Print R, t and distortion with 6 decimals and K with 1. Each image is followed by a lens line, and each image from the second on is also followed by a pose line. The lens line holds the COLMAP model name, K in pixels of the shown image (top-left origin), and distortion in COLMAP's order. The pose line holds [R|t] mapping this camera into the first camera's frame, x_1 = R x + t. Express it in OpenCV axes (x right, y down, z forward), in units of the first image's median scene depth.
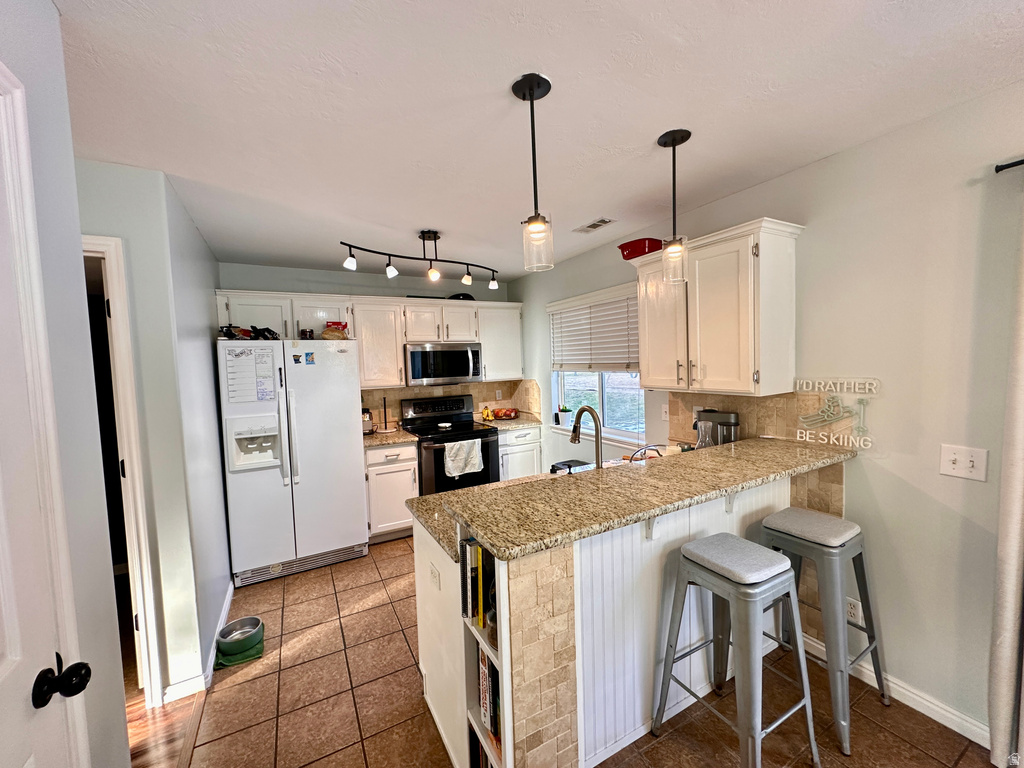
lens RADIAL K [[404.8, 0, 510.6], [0, 404.8, 383.9], [0, 0, 1]] dist [-0.000277, 0.000088]
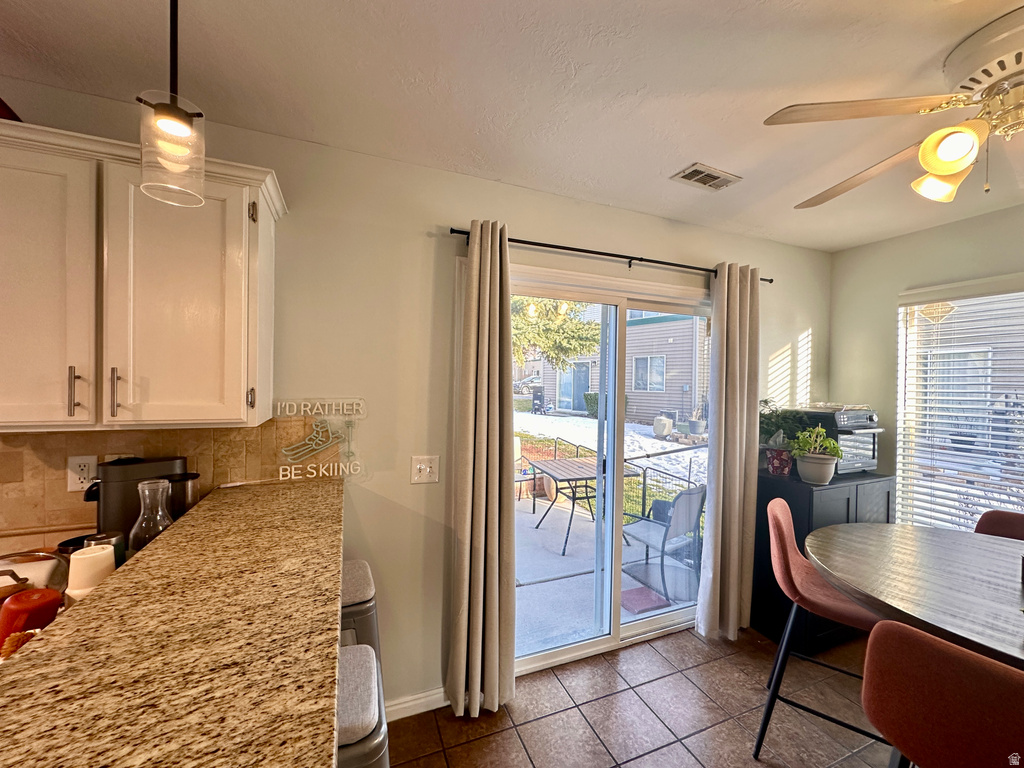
lens RADIAL K [[404.8, 0, 512.4], [0, 404.8, 386.3], [0, 0, 1]] dist [-0.000277, 0.000088]
pose [[0.112670, 0.027015, 0.993265, -0.011757], [0.036683, 0.998836, -0.031327, 0.000487], [-0.992955, 0.039965, 0.111548, 0.492442]]
